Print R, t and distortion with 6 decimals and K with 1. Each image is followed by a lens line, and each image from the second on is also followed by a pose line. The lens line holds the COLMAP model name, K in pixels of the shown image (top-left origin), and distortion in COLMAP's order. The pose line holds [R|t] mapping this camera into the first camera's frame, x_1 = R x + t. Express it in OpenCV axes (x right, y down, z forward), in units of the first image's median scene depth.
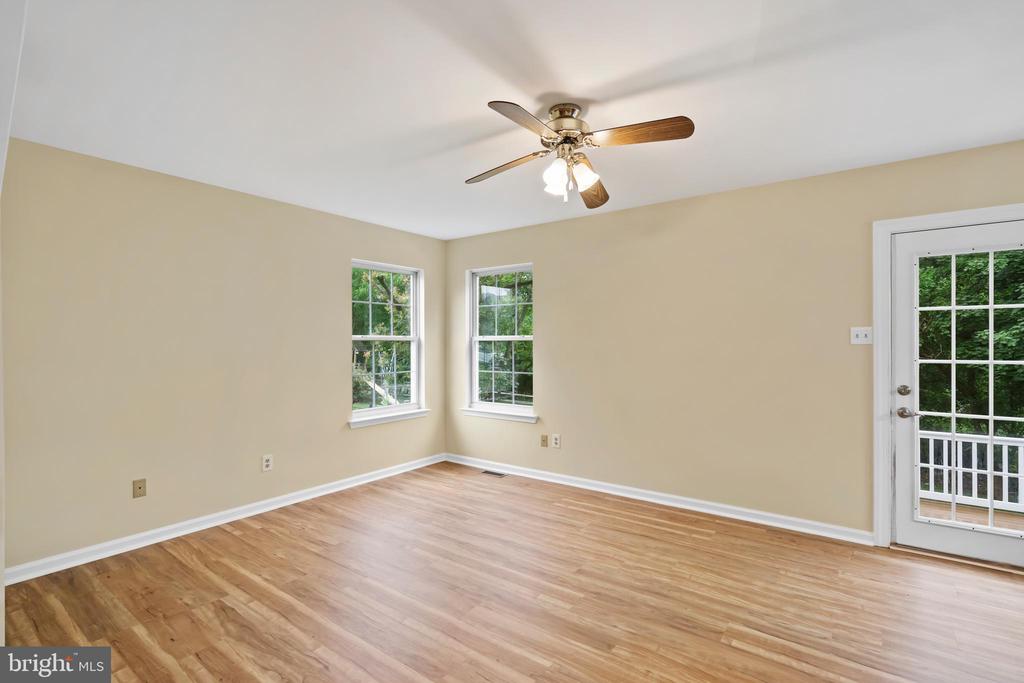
lens RADIAL K [[473.9, 0, 520.7], [0, 473.9, 342.1], [0, 0, 1]] dist [-0.000237, 0.000189]
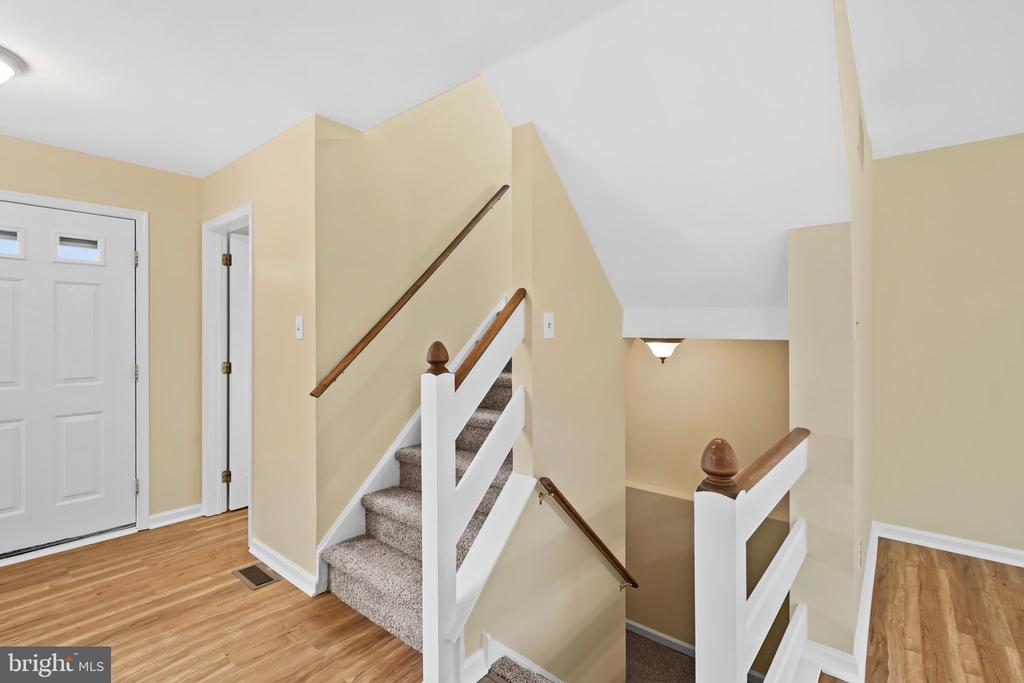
lens RADIAL K [[471.9, 0, 509.5], [0, 471.9, 329.4], [0, 0, 1]] dist [-0.000831, 0.000687]
pose [[-0.071706, -0.007701, -0.997396, 0.119347], [0.002626, 0.999965, -0.007910, -0.000354], [0.997422, -0.003186, -0.071683, 0.092261]]
